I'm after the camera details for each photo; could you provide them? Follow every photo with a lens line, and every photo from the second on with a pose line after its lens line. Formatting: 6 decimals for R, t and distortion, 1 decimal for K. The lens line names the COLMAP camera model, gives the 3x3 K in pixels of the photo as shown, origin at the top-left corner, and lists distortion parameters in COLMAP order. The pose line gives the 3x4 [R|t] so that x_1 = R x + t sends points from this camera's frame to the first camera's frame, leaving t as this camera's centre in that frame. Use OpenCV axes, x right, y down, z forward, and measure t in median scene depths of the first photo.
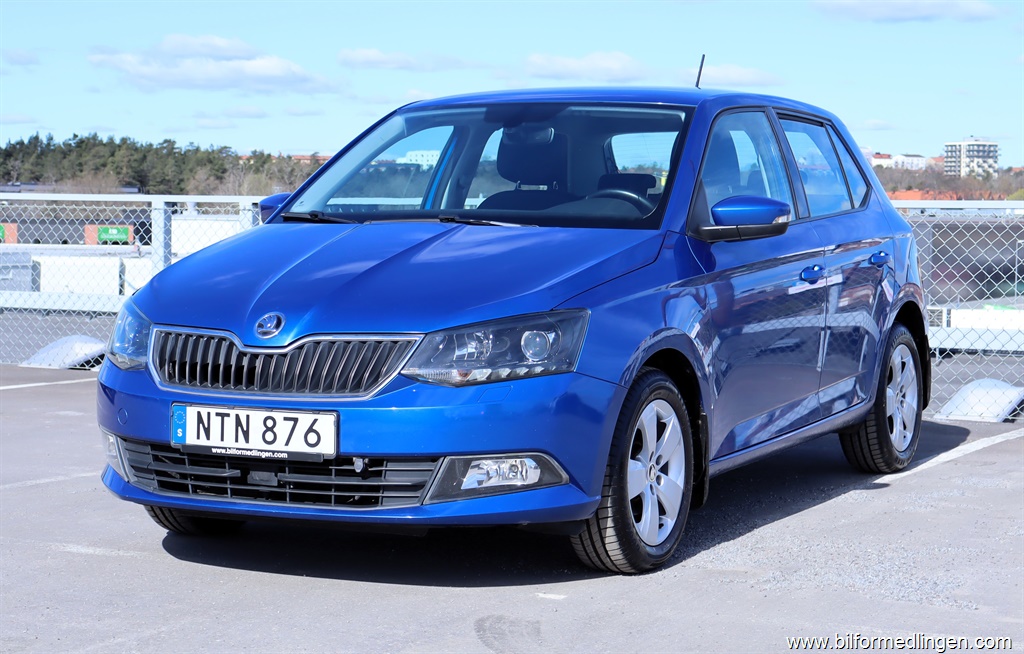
lens RADIAL K [[2238.2, 0, 514.4], [0, 2238.2, 329.0], [0, 0, 1]] dist [-0.015898, 0.000000]
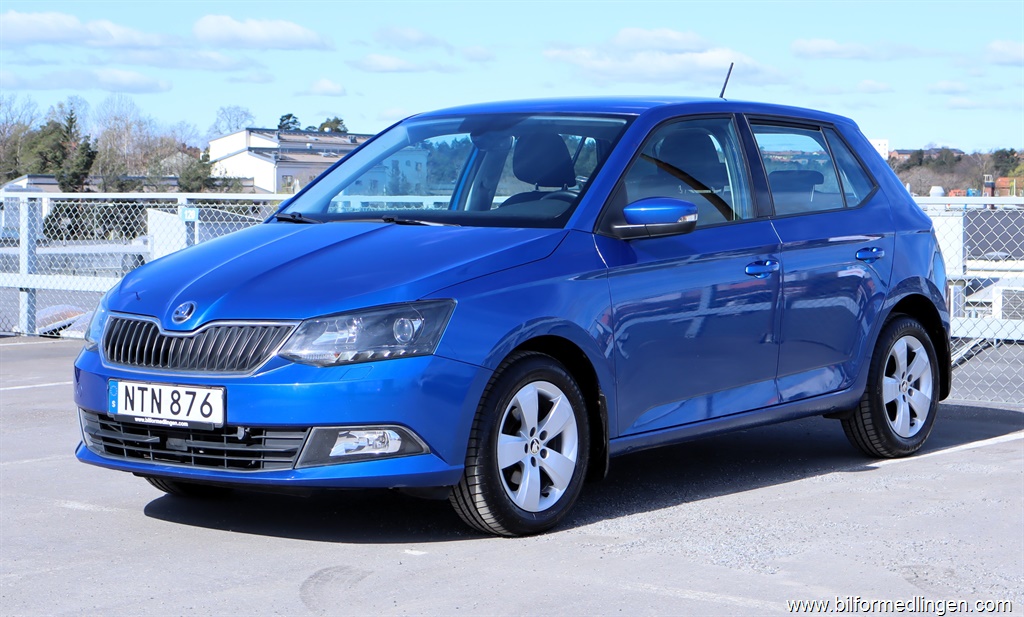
lens RADIAL K [[2251.7, 0, 510.1], [0, 2251.7, 308.7], [0, 0, 1]] dist [0.122020, 0.000000]
pose [[0.978471, 0.005266, -0.206316, 0.294976], [-0.006551, 0.999963, -0.005547, 0.001997], [0.206279, 0.006779, 0.978470, -0.106451]]
